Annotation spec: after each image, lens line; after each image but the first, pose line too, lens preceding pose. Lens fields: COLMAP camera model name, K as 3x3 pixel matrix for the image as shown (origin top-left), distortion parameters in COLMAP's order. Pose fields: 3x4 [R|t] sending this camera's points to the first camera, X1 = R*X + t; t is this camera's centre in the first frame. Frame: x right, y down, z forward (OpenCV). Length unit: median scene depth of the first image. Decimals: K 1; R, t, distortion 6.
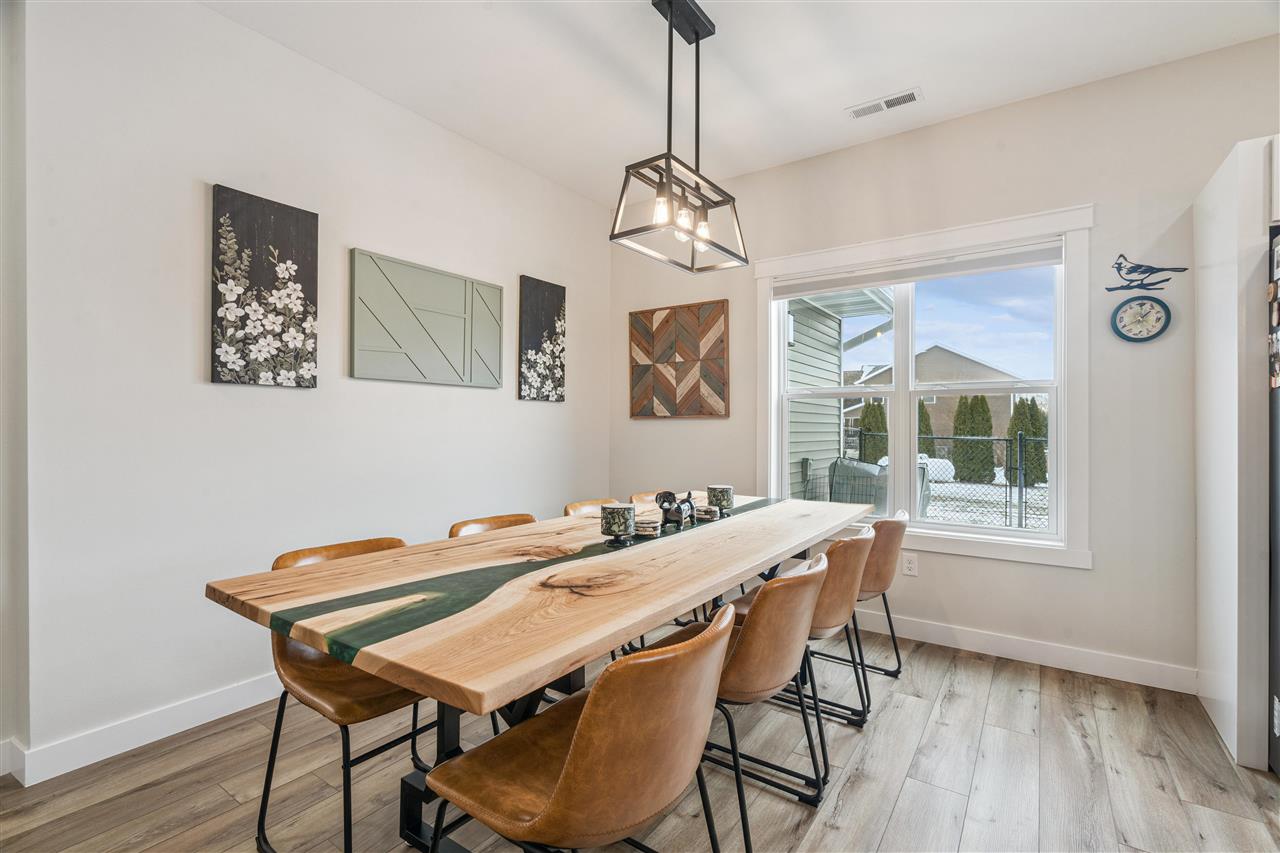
lens RADIAL K [[580.4, 0, 642.1], [0, 580.4, 421.5], [0, 0, 1]] dist [-0.009436, 0.003113]
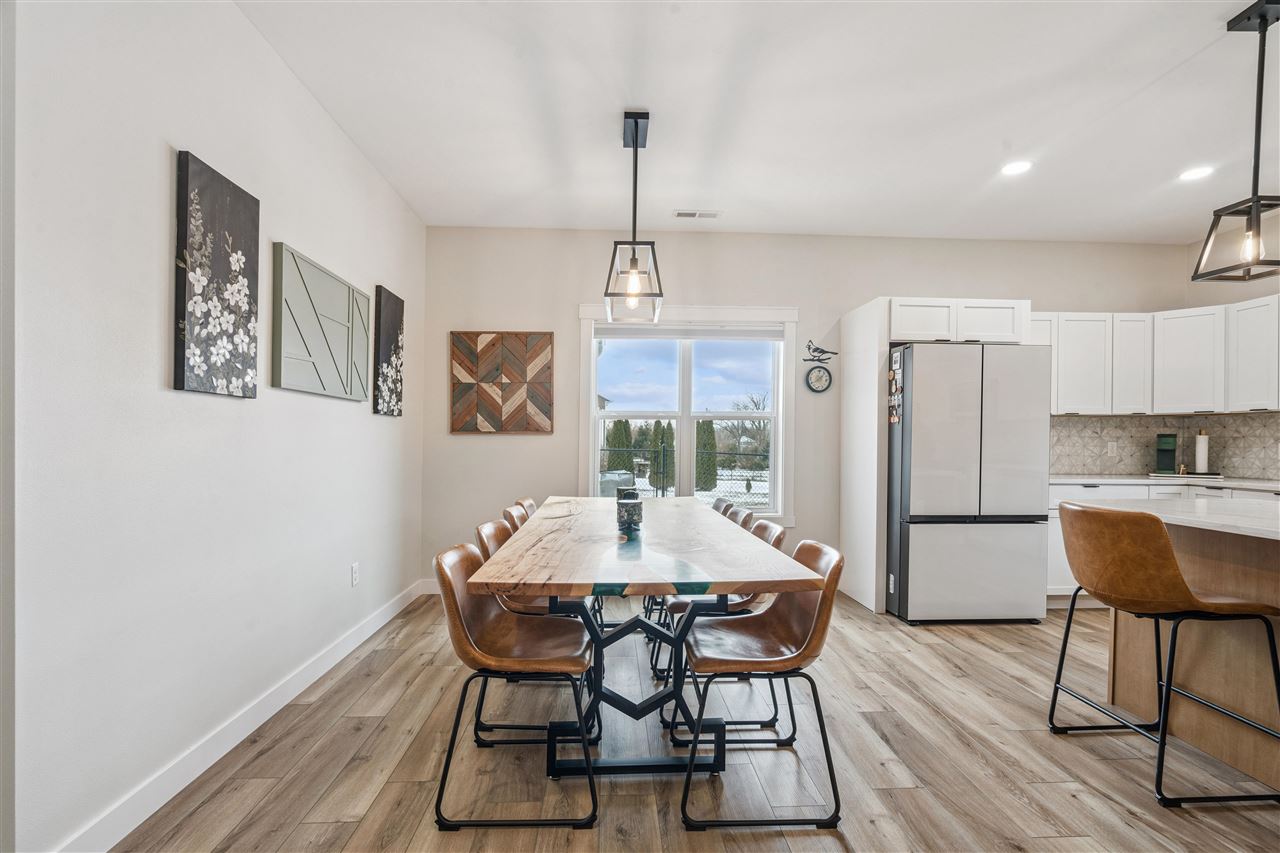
lens RADIAL K [[580.4, 0, 633.0], [0, 580.4, 445.5], [0, 0, 1]] dist [-0.009436, 0.003113]
pose [[0.794511, -0.005116, 0.607228, -0.636450], [-0.006559, 0.999834, 0.017005, -0.005259], [-0.607214, -0.017493, 0.794345, -0.047568]]
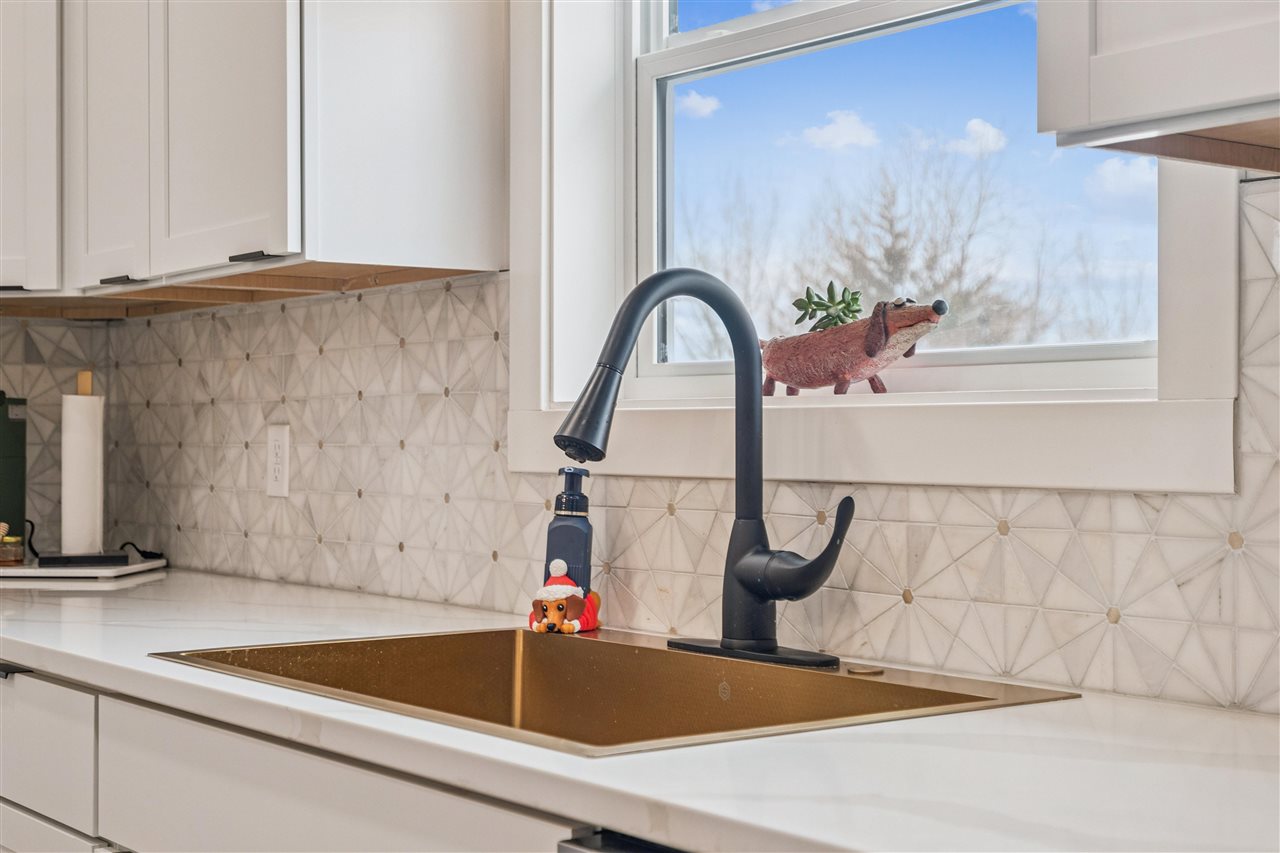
lens RADIAL K [[1864.8, 0, 643.6], [0, 1864.8, 429.9], [0, 0, 1]] dist [0.025338, 0.000000]
pose [[0.301475, -0.001444, 0.953473, 0.619376], [-0.007877, 0.999961, 0.004005, -0.001452], [-0.953442, -0.008717, 0.301452, -0.478419]]
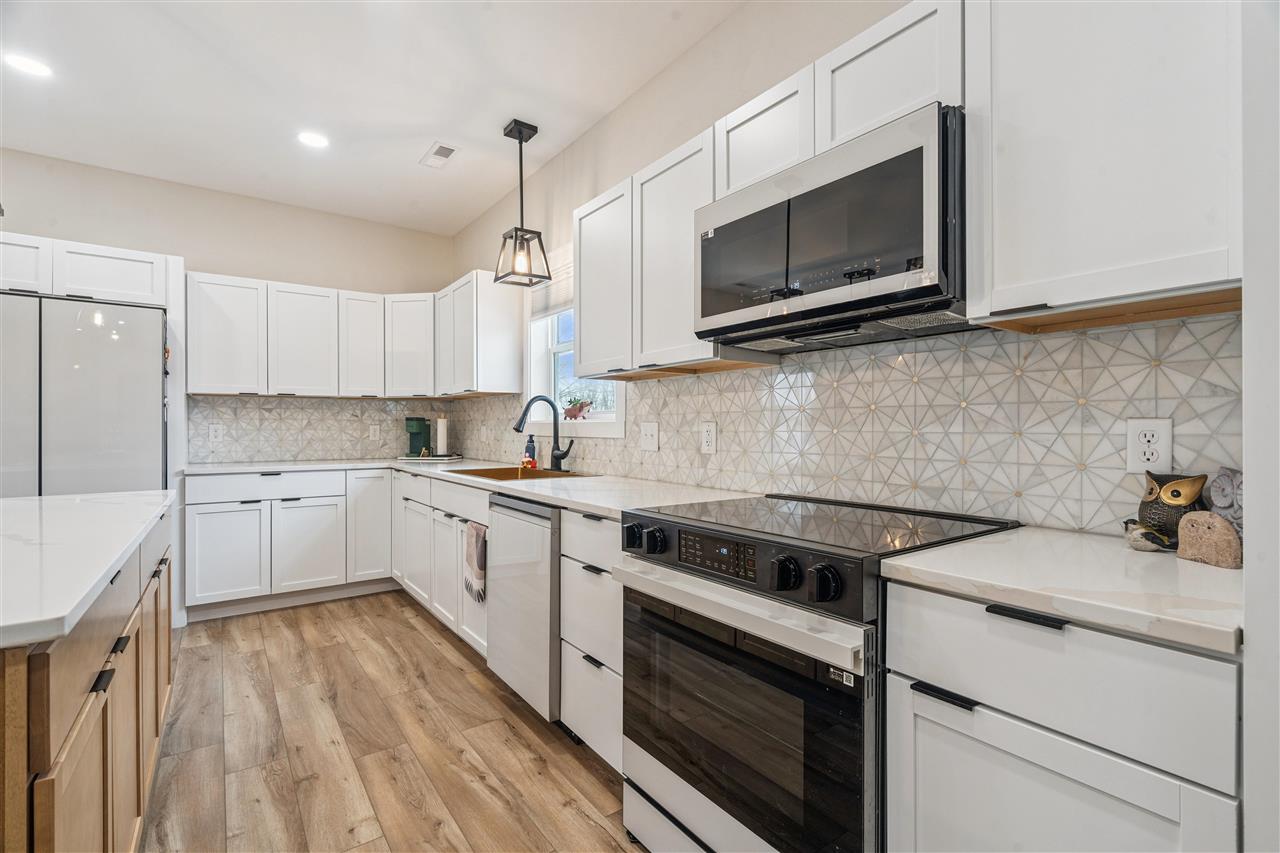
lens RADIAL K [[580.4, 0, 640.5], [0, 580.4, 428.4], [0, 0, 1]] dist [-0.009436, 0.003113]
pose [[0.321343, -0.005228, 0.946948, 0.250783], [-0.007254, 0.999942, 0.007982, -0.006191], [-0.946935, -0.009434, 0.321286, -0.863528]]
